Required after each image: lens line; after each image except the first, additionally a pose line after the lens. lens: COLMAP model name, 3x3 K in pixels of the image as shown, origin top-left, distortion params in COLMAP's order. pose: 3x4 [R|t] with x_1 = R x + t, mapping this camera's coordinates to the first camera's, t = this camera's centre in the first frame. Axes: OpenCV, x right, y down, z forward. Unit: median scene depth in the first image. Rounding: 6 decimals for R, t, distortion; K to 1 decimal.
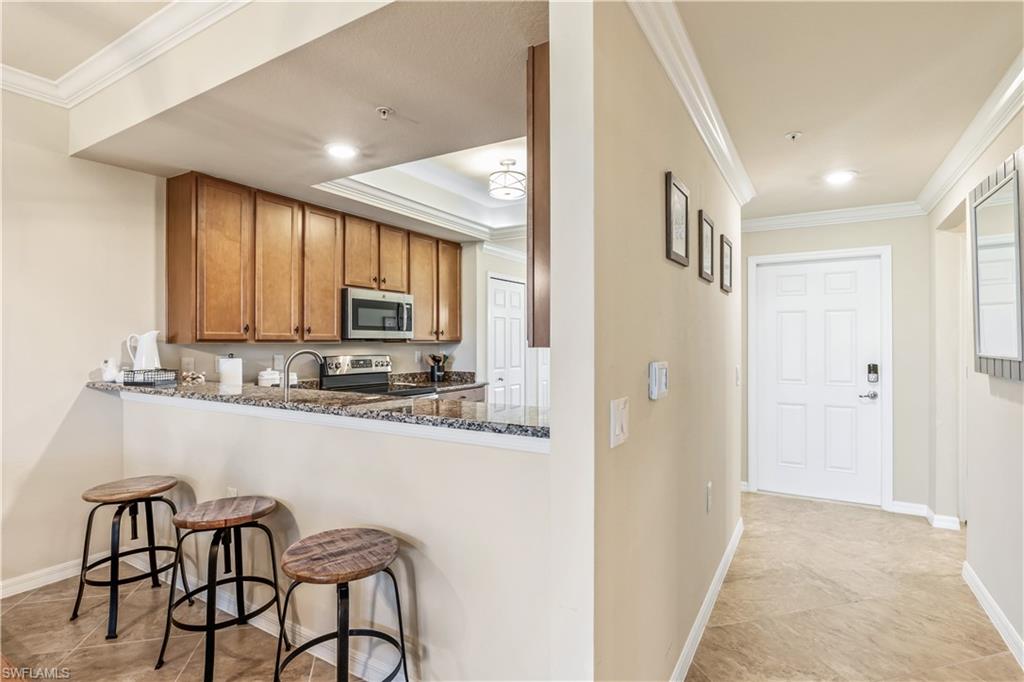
lens RADIAL K [[508.6, 0, 512.0], [0, 508.6, 341.0], [0, 0, 1]] dist [-0.004918, -0.000832]
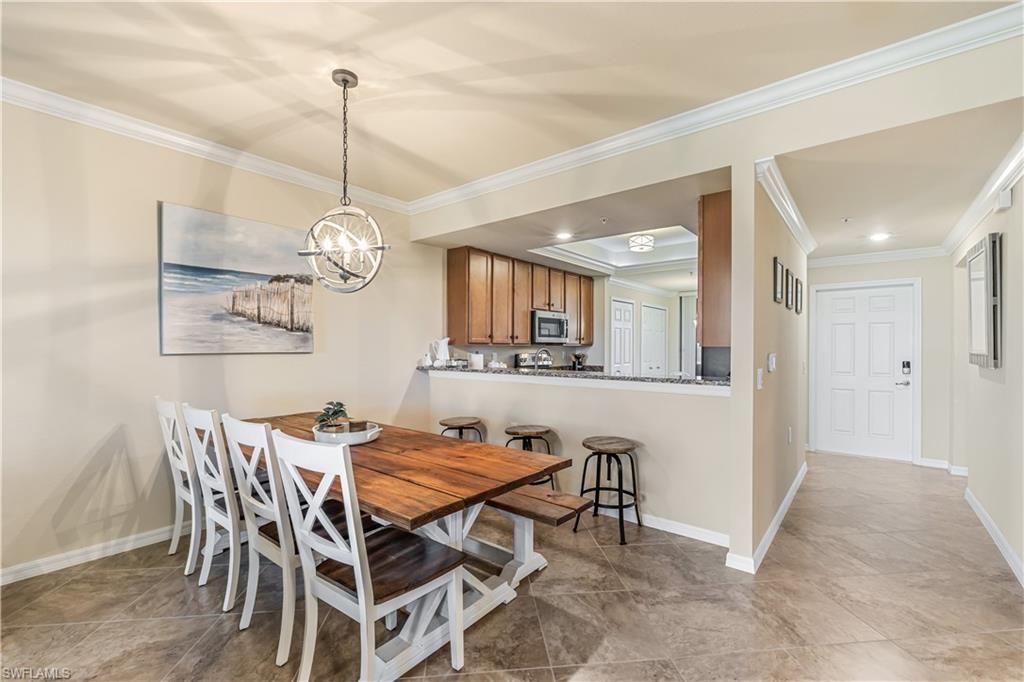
lens RADIAL K [[438.2, 0, 514.5], [0, 438.2, 348.2], [0, 0, 1]] dist [0.001635, 0.000283]
pose [[0.990499, 0.003315, -0.137481, -0.202878], [-0.002462, 0.999977, 0.006375, 0.004332], [0.137498, -0.005976, 0.990484, -0.362706]]
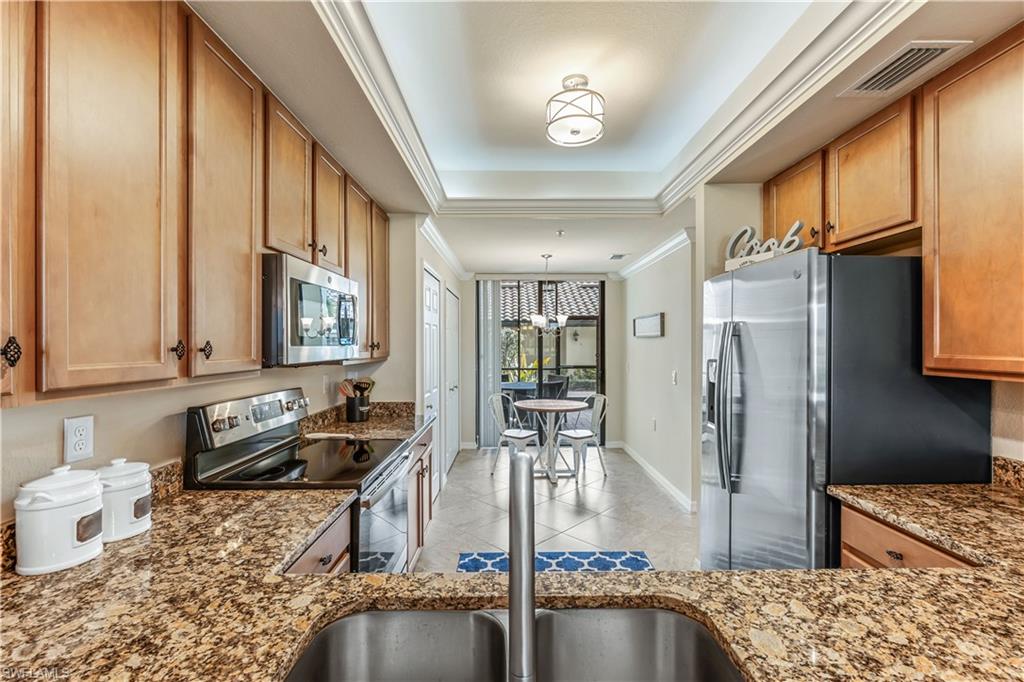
lens RADIAL K [[432.8, 0, 512.2], [0, 432.8, 343.8], [0, 0, 1]] dist [0.000915, 0.000196]
pose [[0.852832, -0.000527, 0.522185, -0.352861], [-0.000094, 0.999999, 0.001162, -0.024827], [-0.522185, -0.001040, 0.852831, 0.571702]]
